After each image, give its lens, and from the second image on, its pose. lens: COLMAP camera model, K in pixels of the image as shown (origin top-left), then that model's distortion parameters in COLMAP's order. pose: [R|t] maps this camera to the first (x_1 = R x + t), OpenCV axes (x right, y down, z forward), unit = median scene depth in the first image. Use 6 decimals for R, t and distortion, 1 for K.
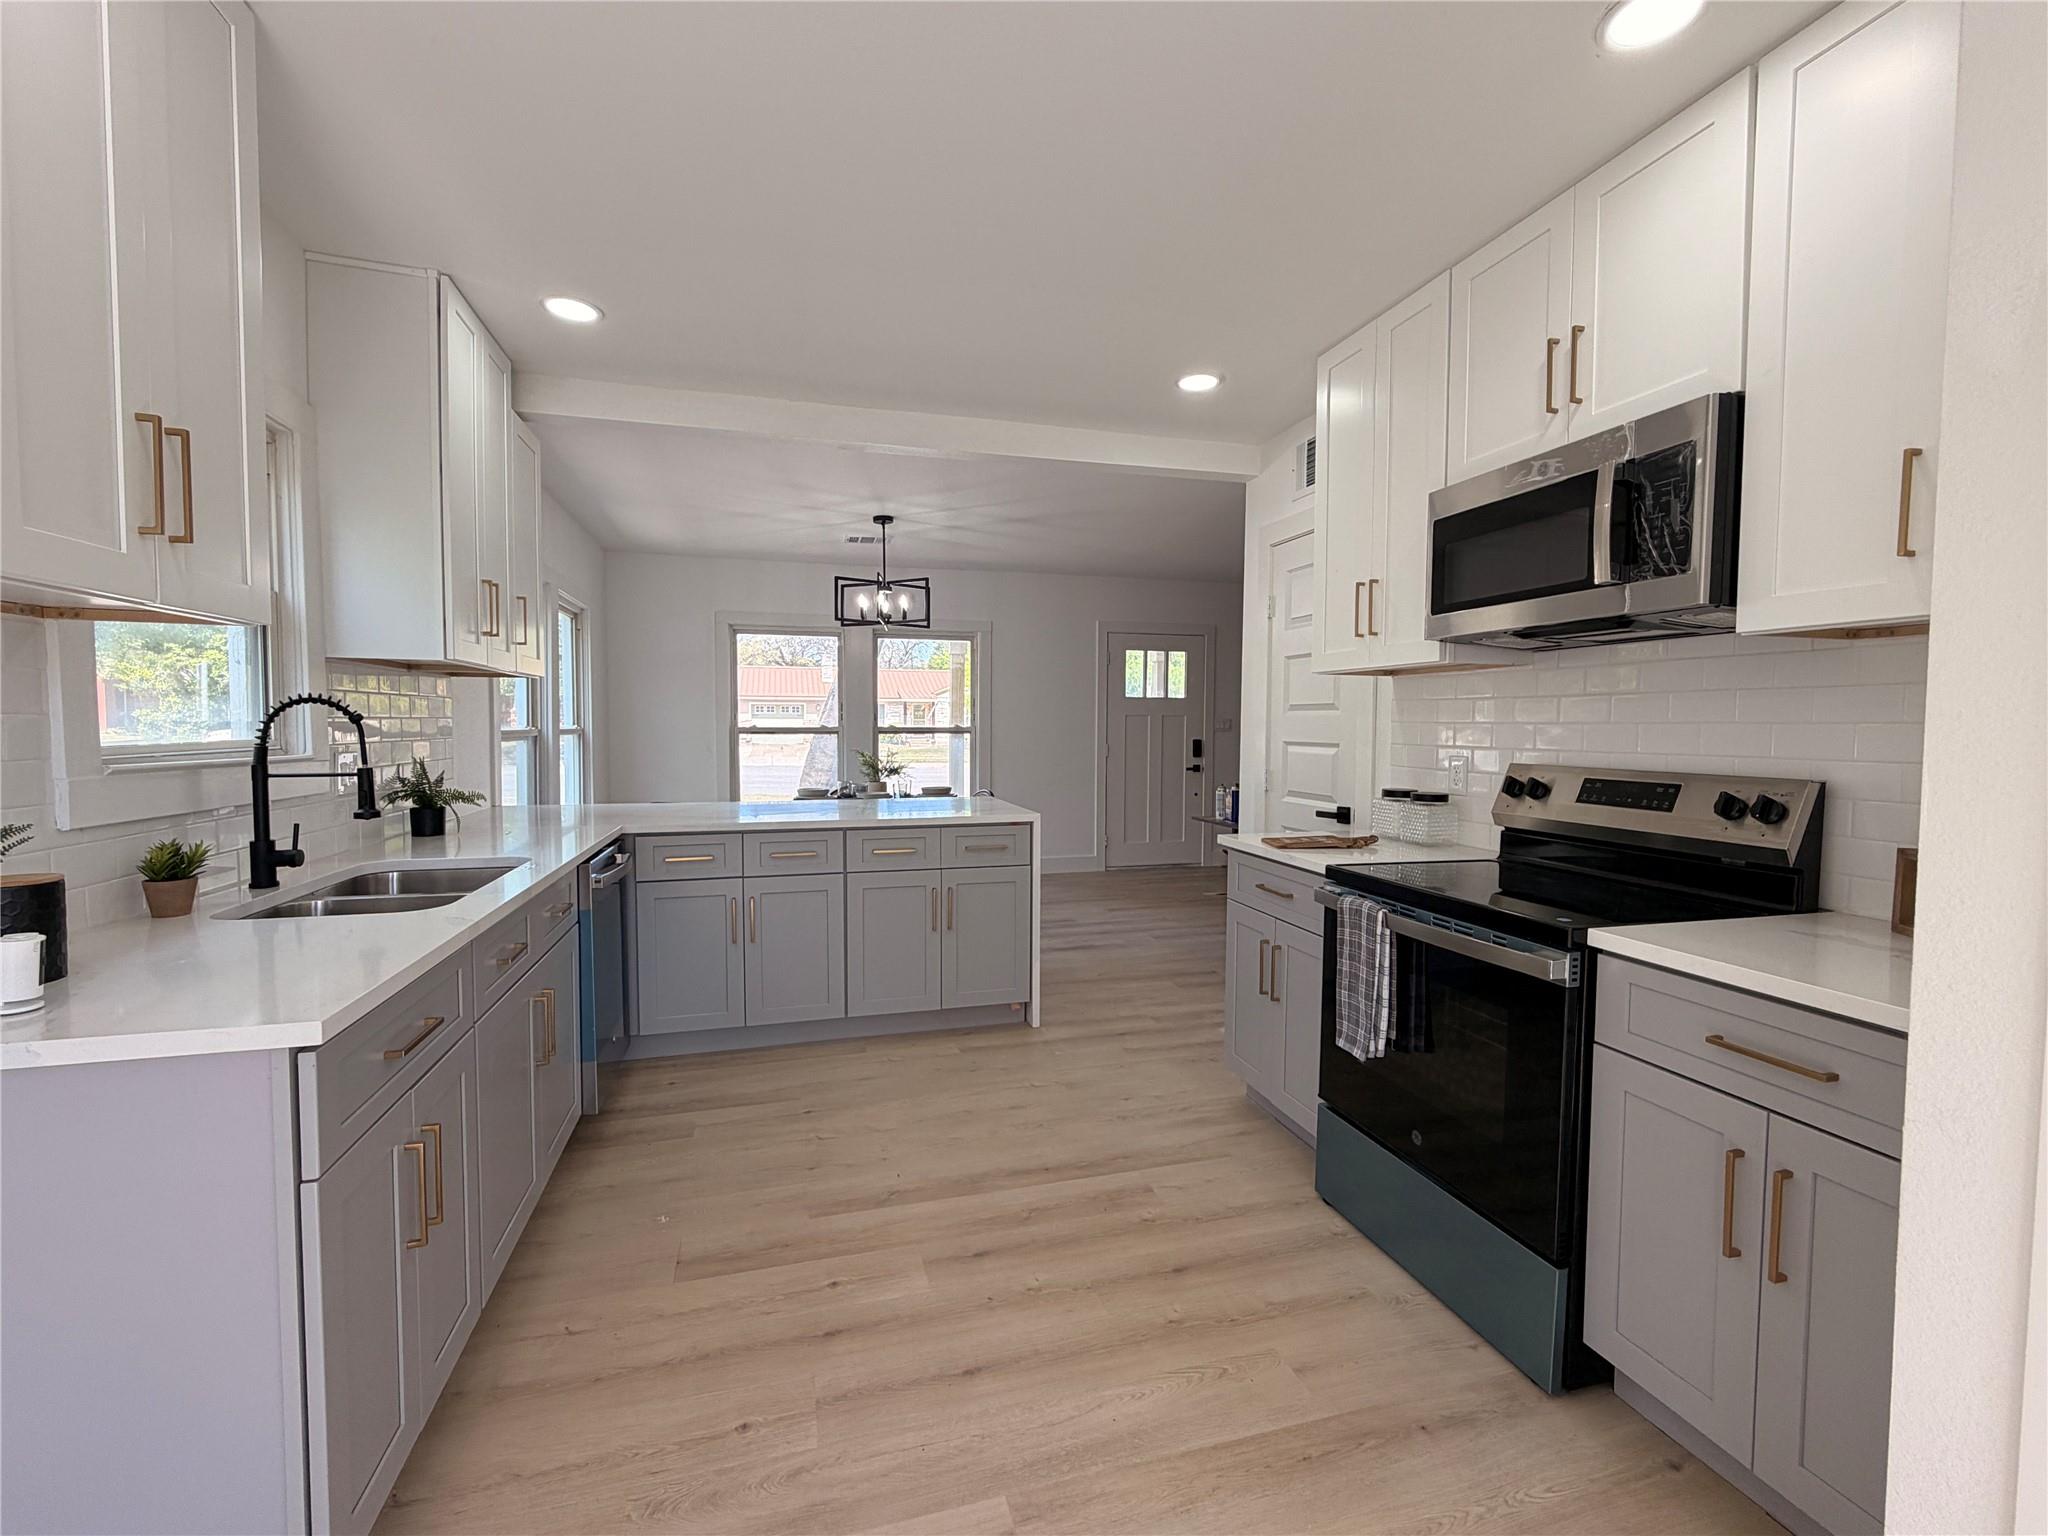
lens RADIAL K [[876.3, 0, 1024.0], [0, 876.3, 768.0], [0, 0, 1]] dist [-0.002811, 0.000060]
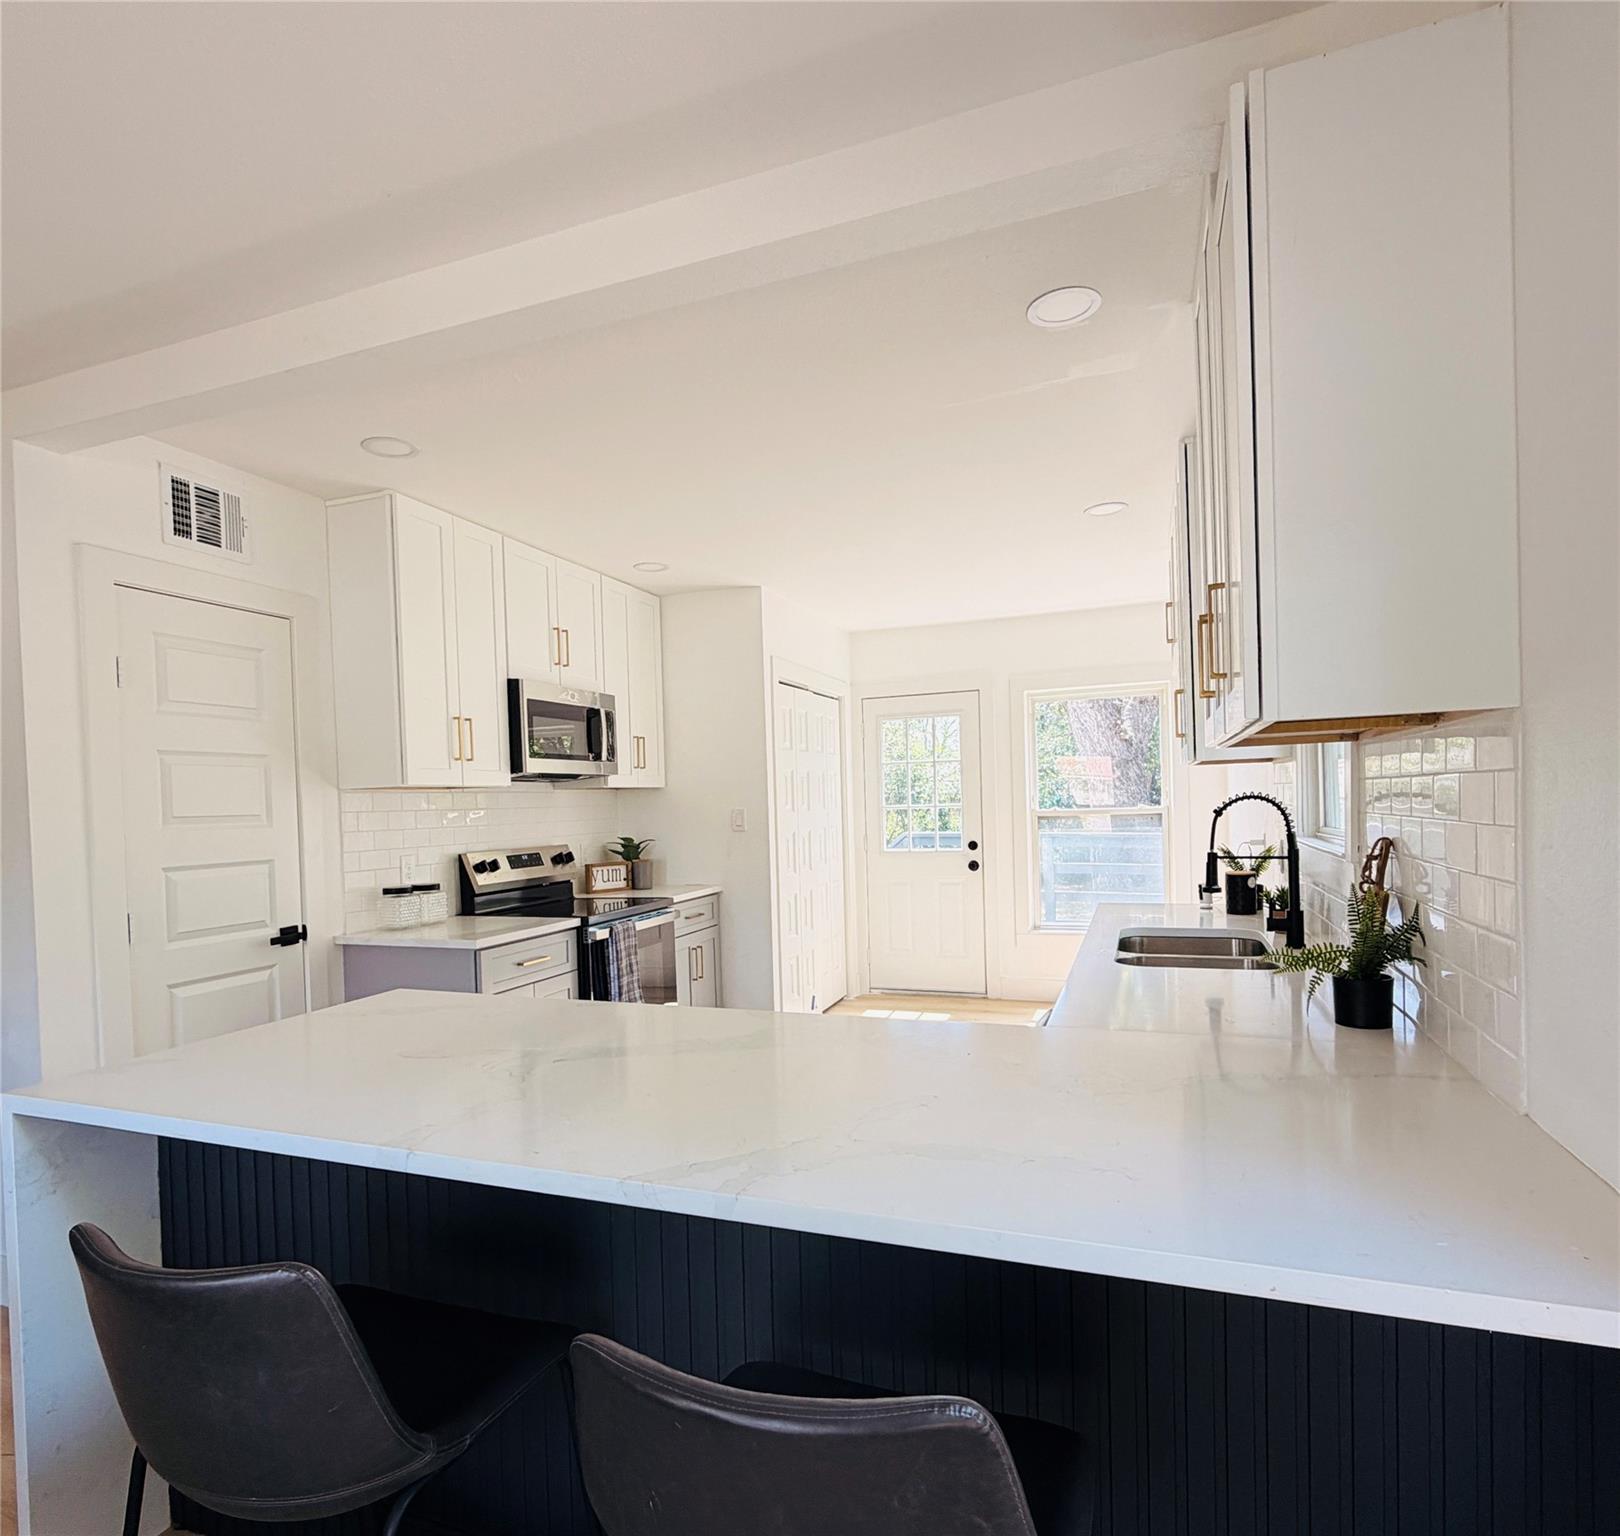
lens RADIAL K [[904.2, 0, 810.0], [0, 904.2, 768.0], [0, 0, 1]] dist [-0.000029, -0.000011]
pose [[-0.804528, 0.041693, 0.592449, -0.830332], [0.051864, 0.998654, 0.000151, -0.117319], [-0.591646, 0.030848, -0.805608, 1.841478]]
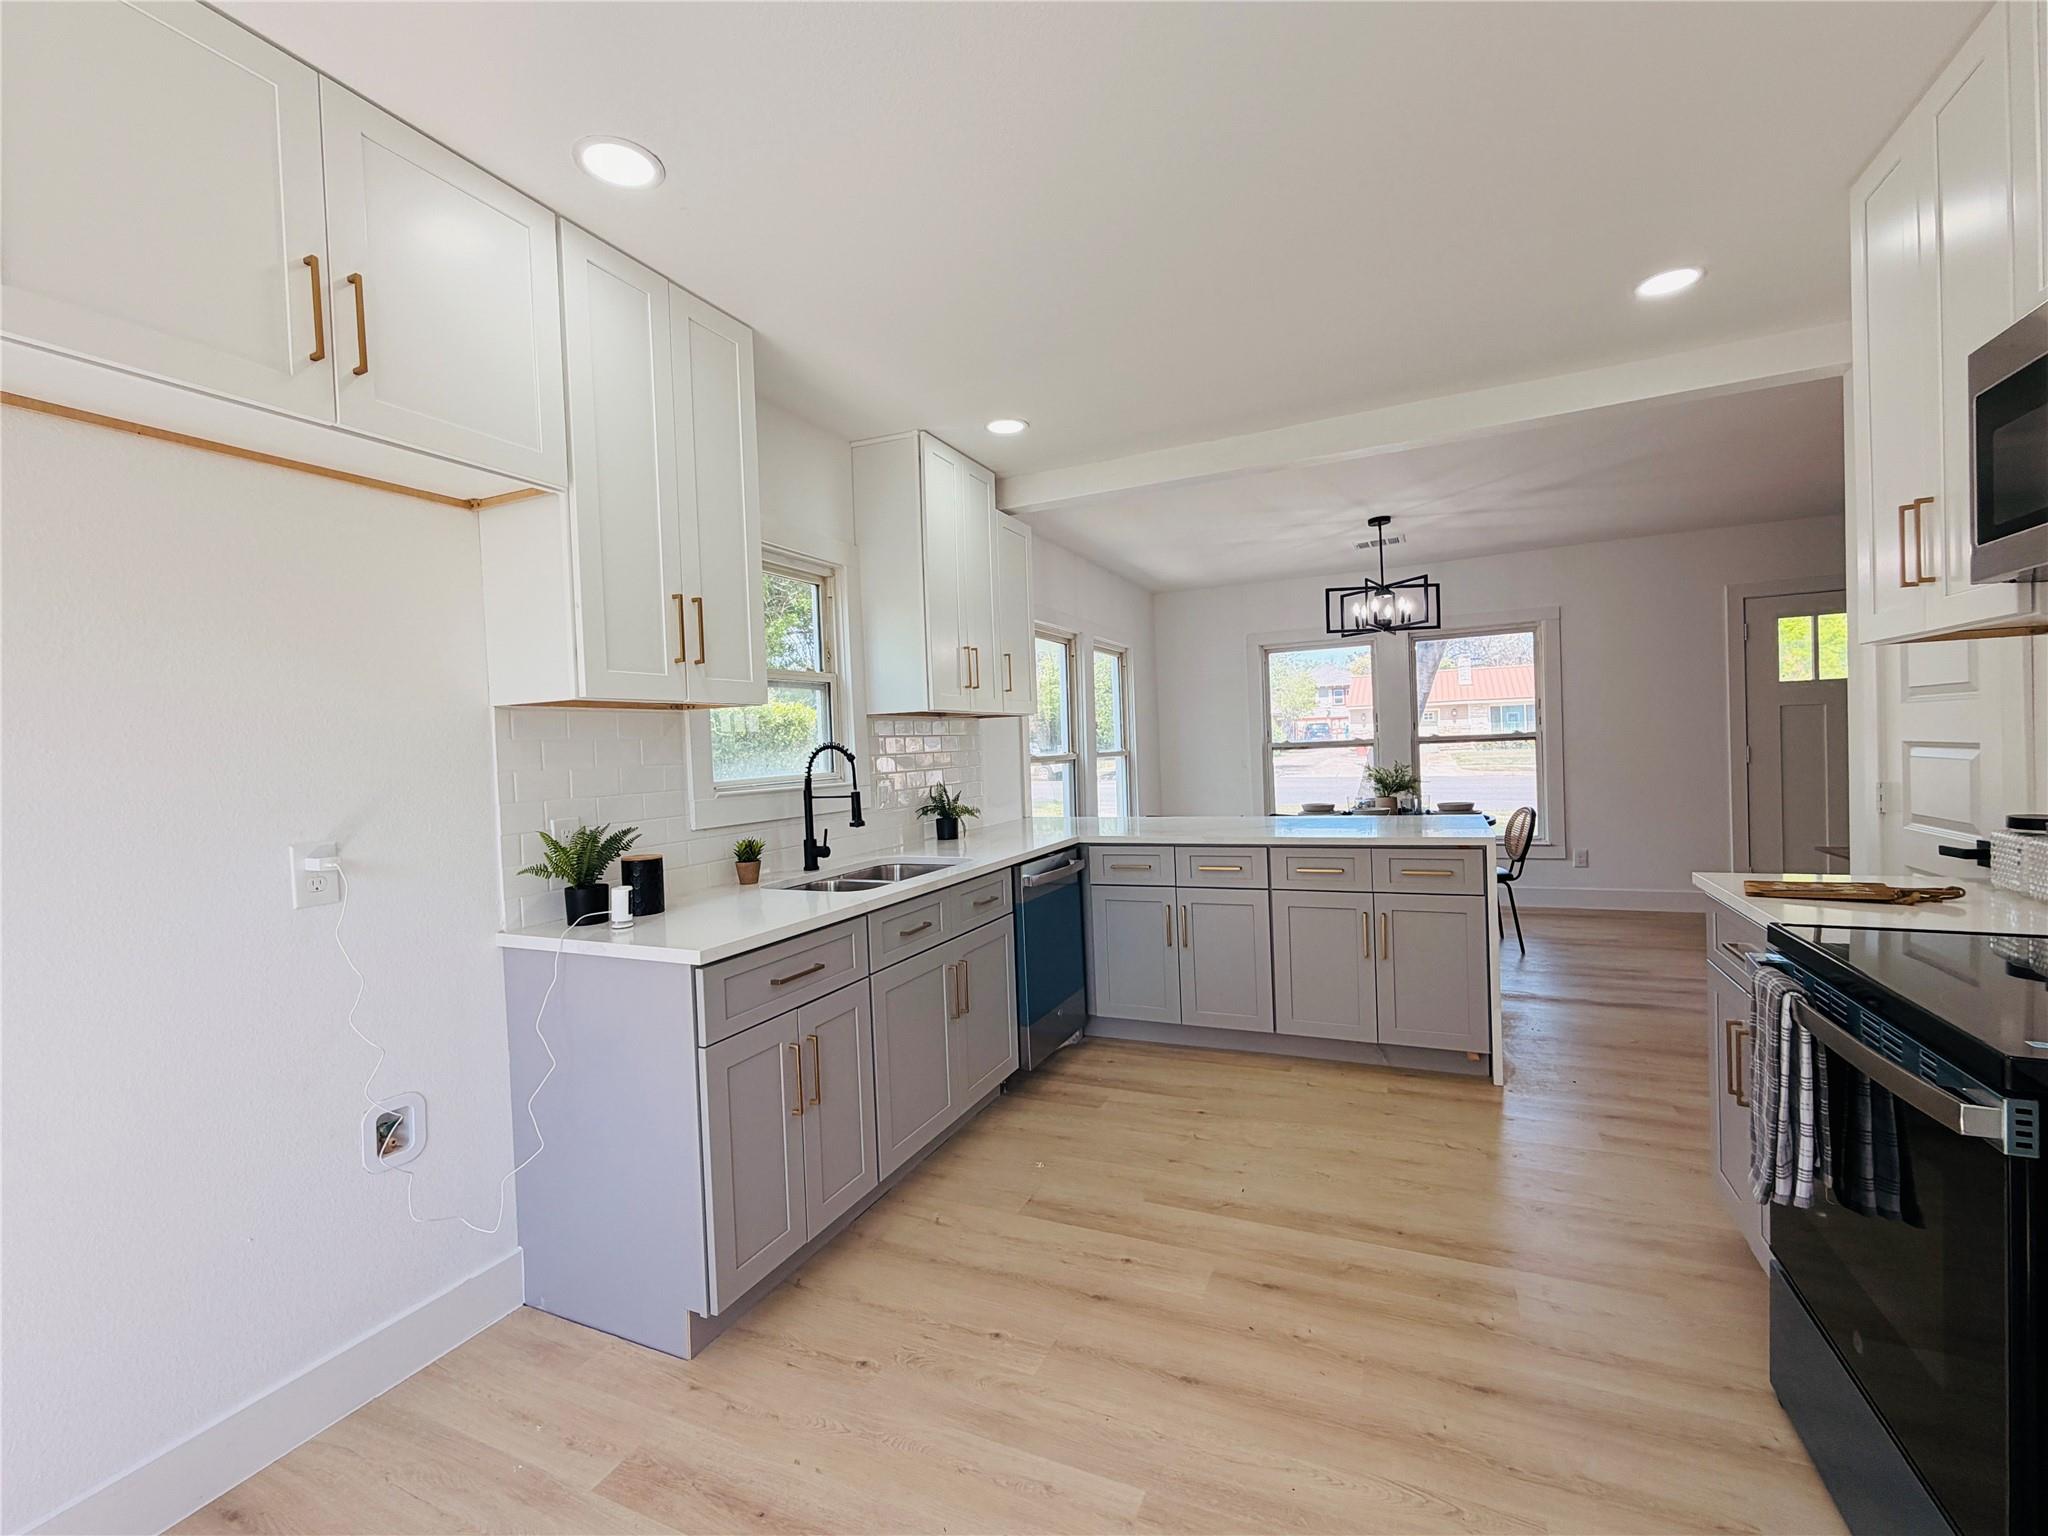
lens RADIAL K [[876.3, 0, 1024.0], [0, 876.3, 768.0], [0, 0, 1]] dist [-0.002811, 0.000060]
pose [[0.755953, -0.020110, -0.654317, 0.324950], [0.012011, 0.999786, -0.016851, -0.009243], [0.654516, 0.004879, 0.756032, 0.062869]]
